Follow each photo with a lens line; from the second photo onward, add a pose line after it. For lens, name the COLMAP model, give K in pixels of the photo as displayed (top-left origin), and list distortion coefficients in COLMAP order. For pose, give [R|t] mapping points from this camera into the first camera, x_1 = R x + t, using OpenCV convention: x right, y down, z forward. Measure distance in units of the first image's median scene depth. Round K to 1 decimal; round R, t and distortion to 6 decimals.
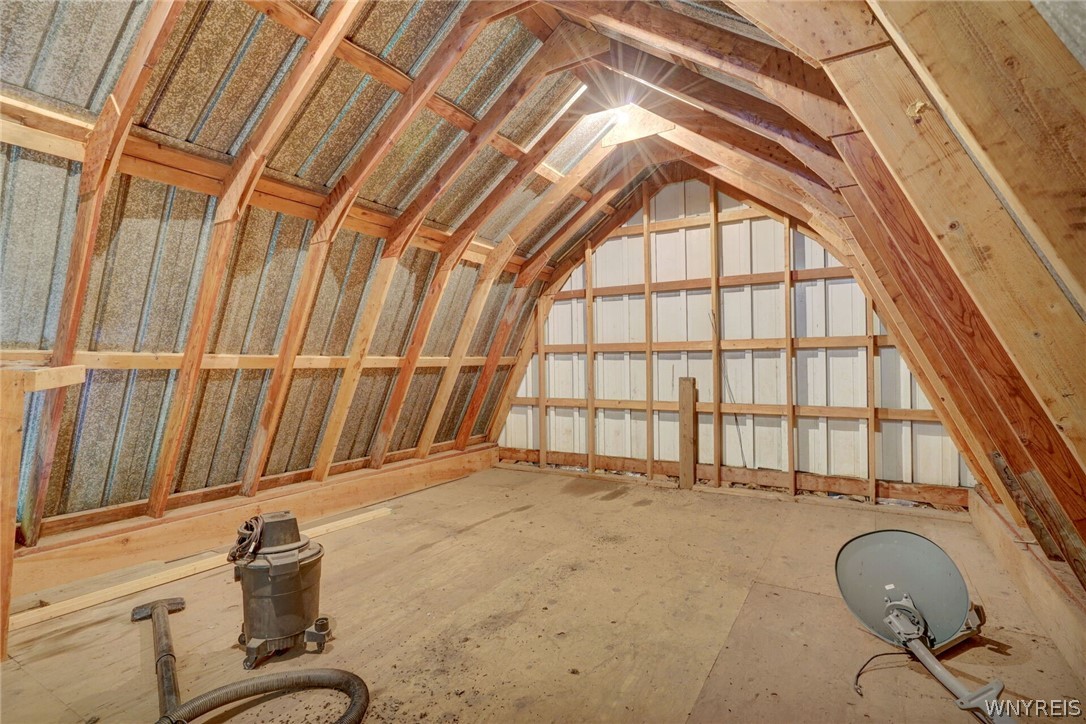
lens RADIAL K [[527.6, 0, 537.0], [0, 527.6, 366.0], [0, 0, 1]] dist [-0.002101, -0.000240]
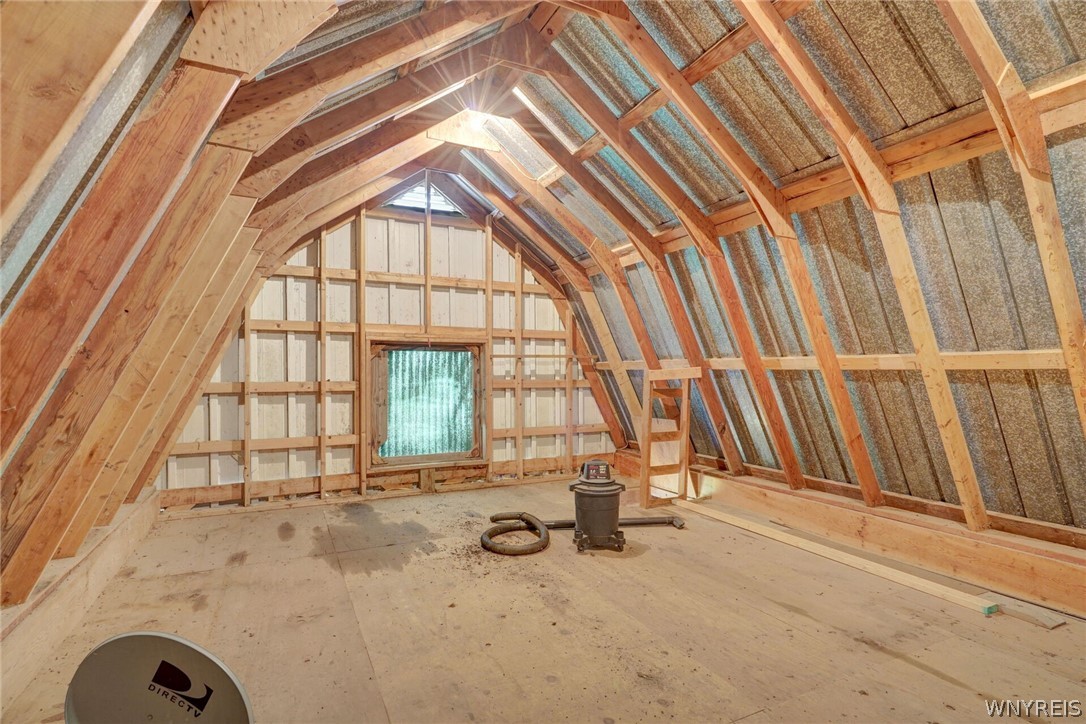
lens RADIAL K [[527.6, 0, 537.2], [0, 527.6, 361.7], [0, 0, 1]] dist [-0.002101, -0.000240]
pose [[-0.528870, -0.002808, -0.848698, 0.675985], [0.005605, 0.999961, -0.006801, -0.007214], [0.848685, -0.008354, -0.528833, 1.187390]]
